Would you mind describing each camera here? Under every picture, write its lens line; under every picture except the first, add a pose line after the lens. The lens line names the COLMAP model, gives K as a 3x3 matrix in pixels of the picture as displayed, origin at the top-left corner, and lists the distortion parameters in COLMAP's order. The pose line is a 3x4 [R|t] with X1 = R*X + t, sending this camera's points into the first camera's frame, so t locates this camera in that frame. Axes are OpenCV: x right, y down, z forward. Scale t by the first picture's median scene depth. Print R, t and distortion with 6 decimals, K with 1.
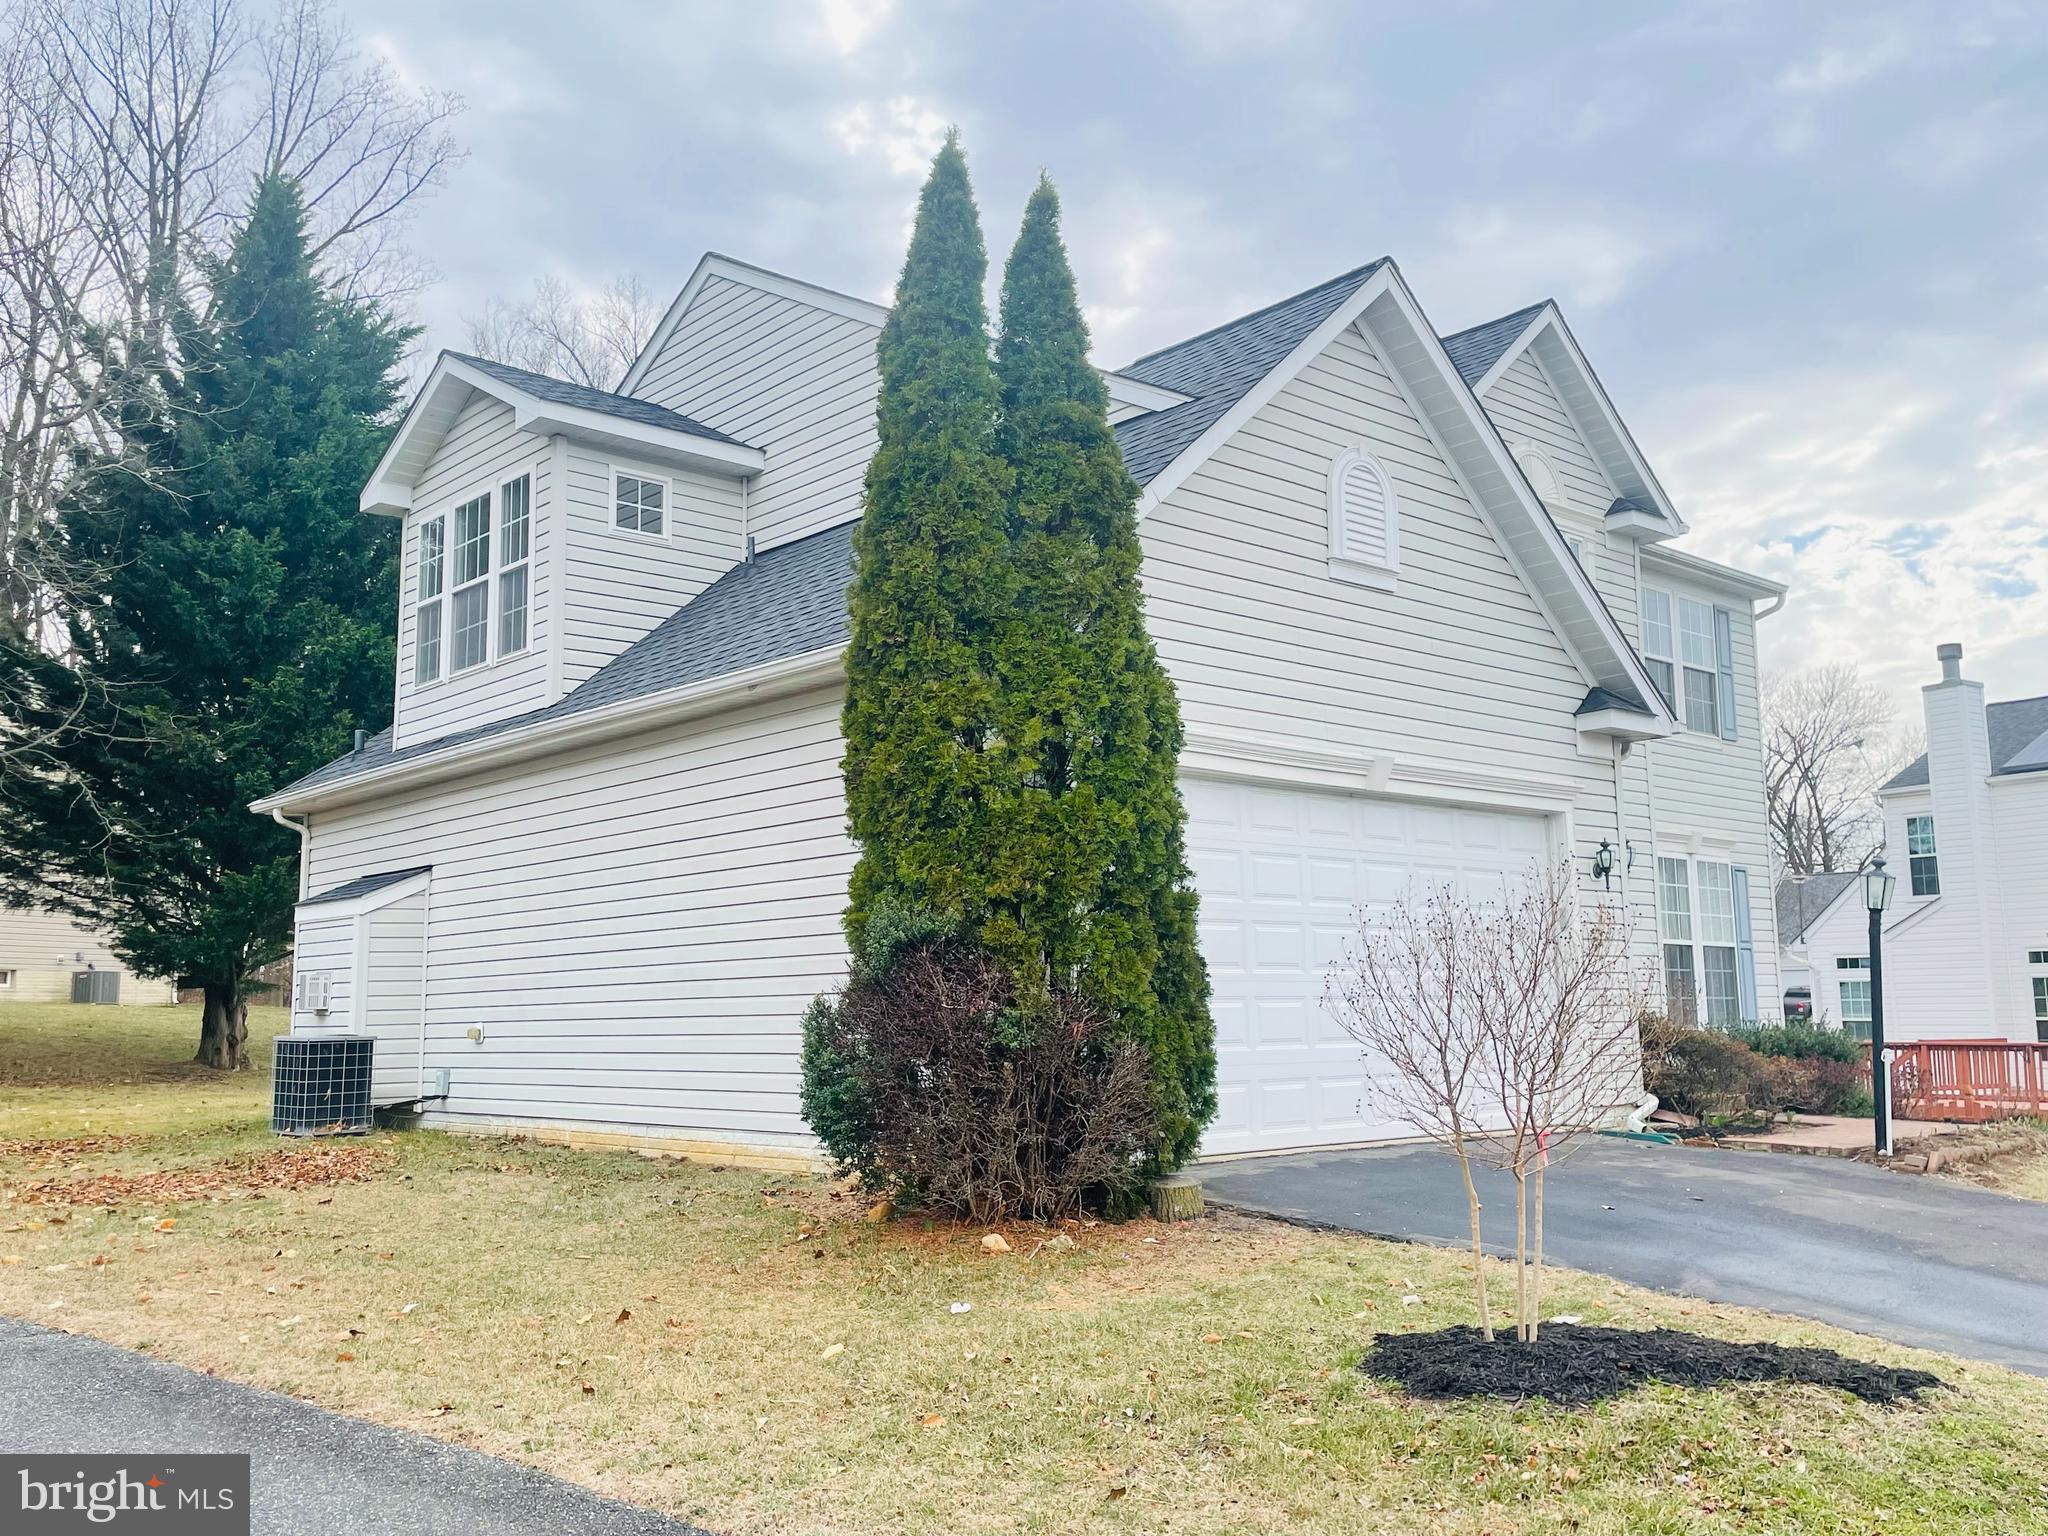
lens RADIAL K [[1775.0, 0, 1024.0], [0, 1775.0, 768.0], [0, 0, 1]] dist [0.001192, 0.000563]
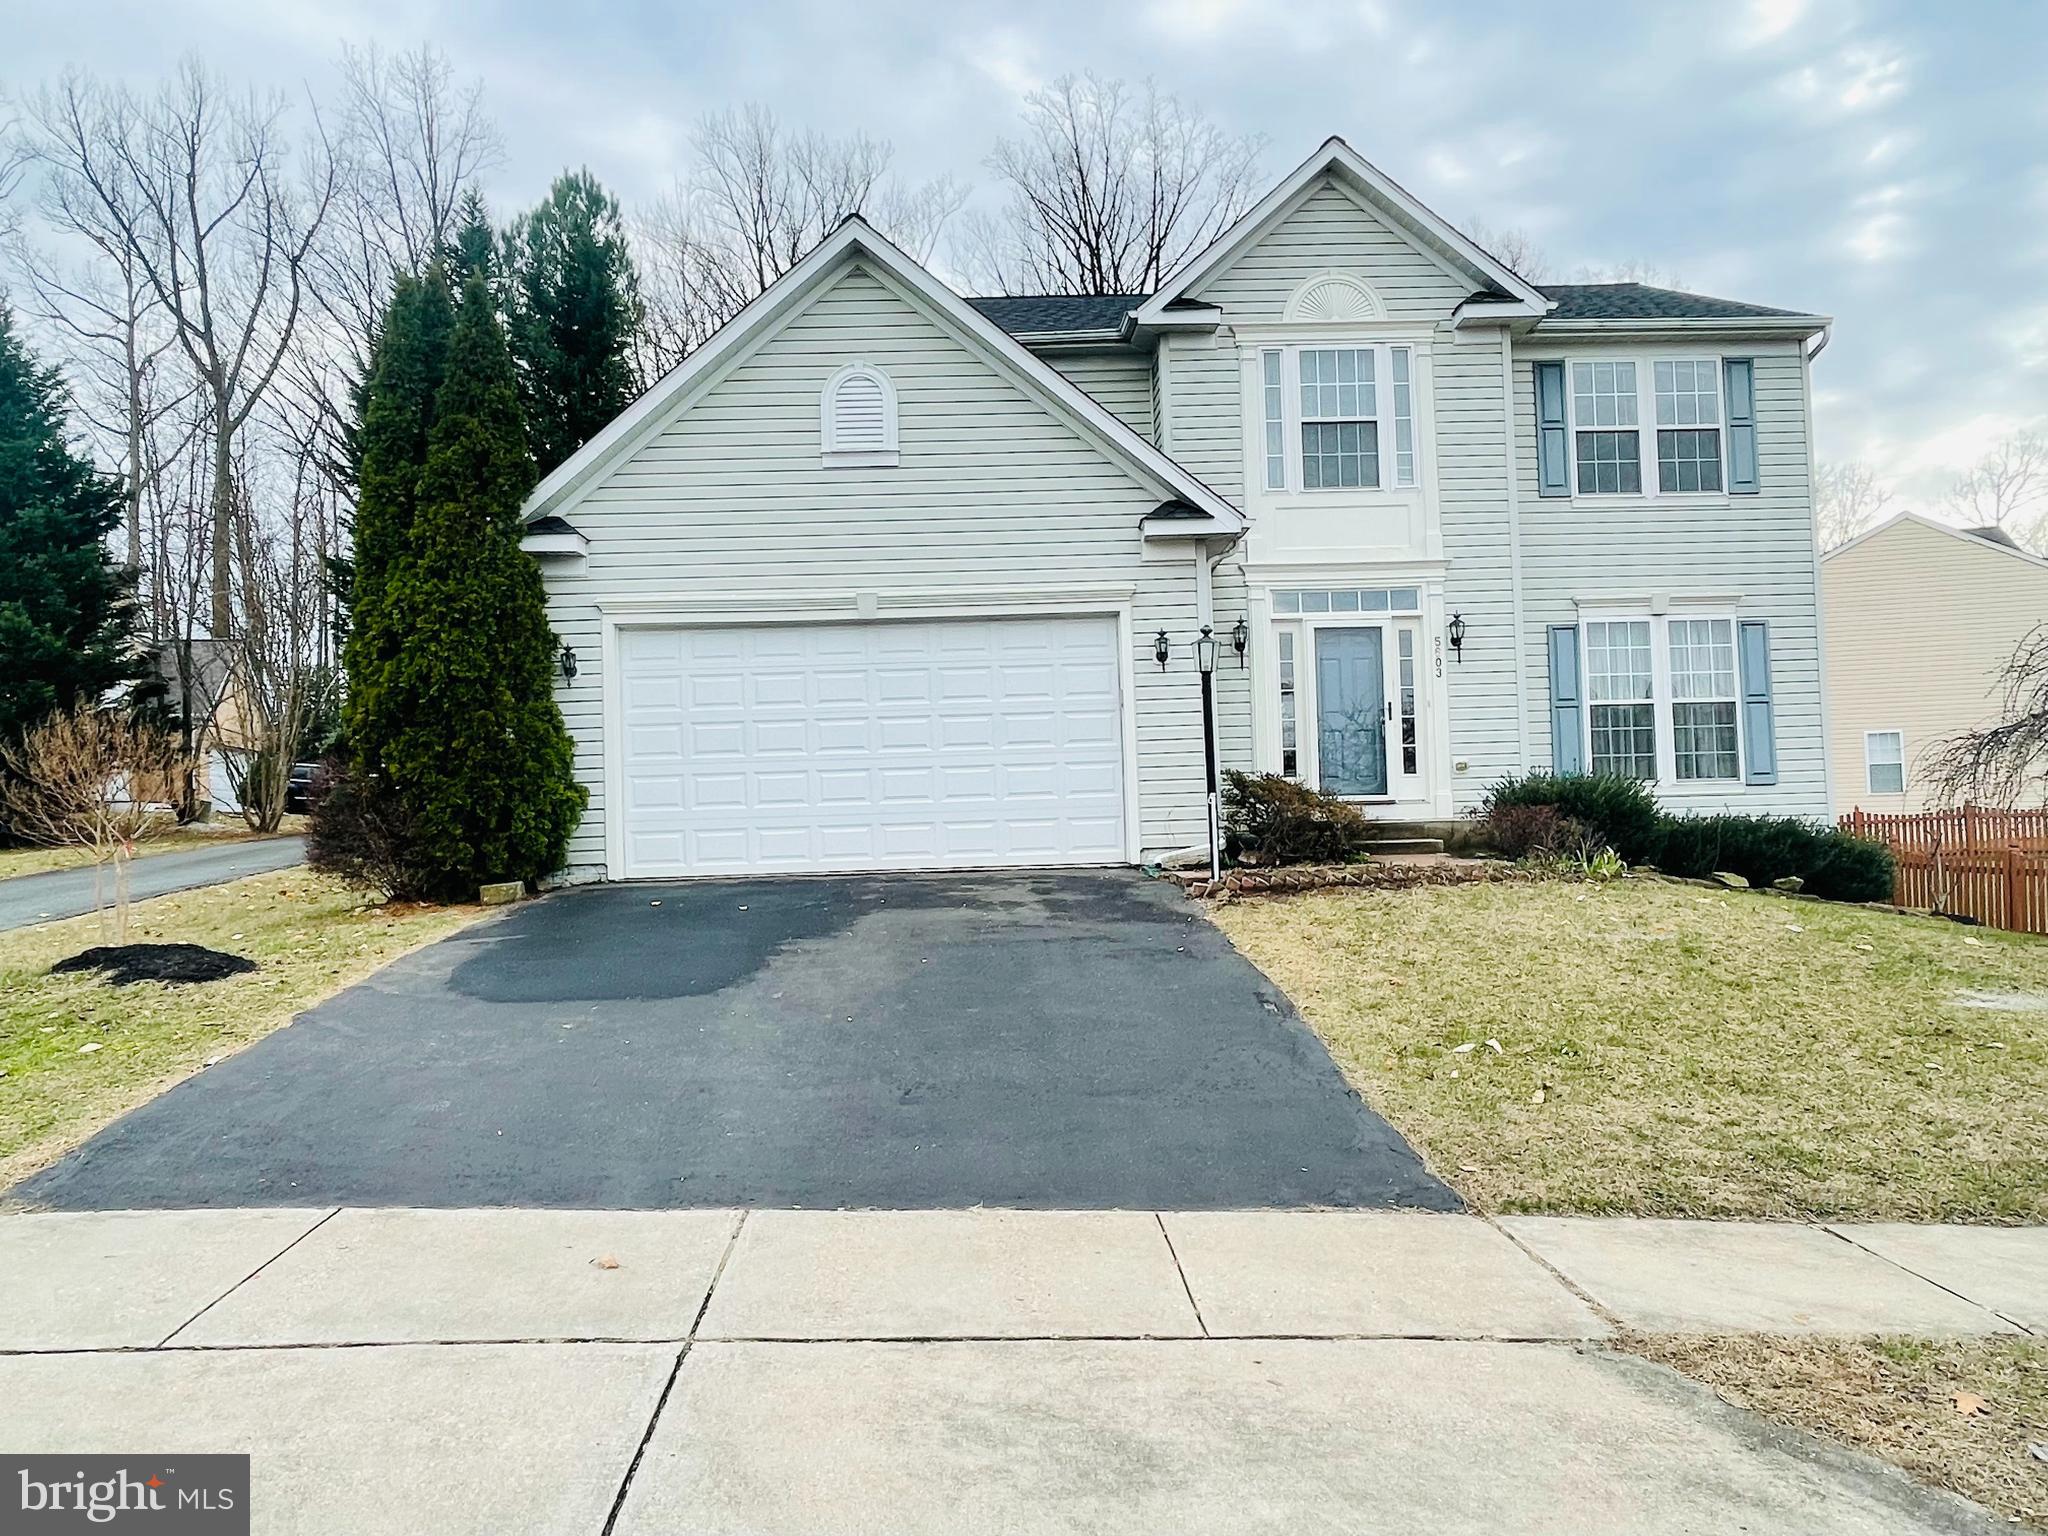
lens RADIAL K [[1335.8, 0, 1024.0], [0, 1335.8, 768.0], [0, 0, 1]] dist [-0.003571, 0.001828]
pose [[0.762777, -0.035785, -0.645671, 0.921282], [0.106270, 0.991830, 0.070574, 0.065255], [0.637870, -0.122447, 0.760347, 0.273841]]
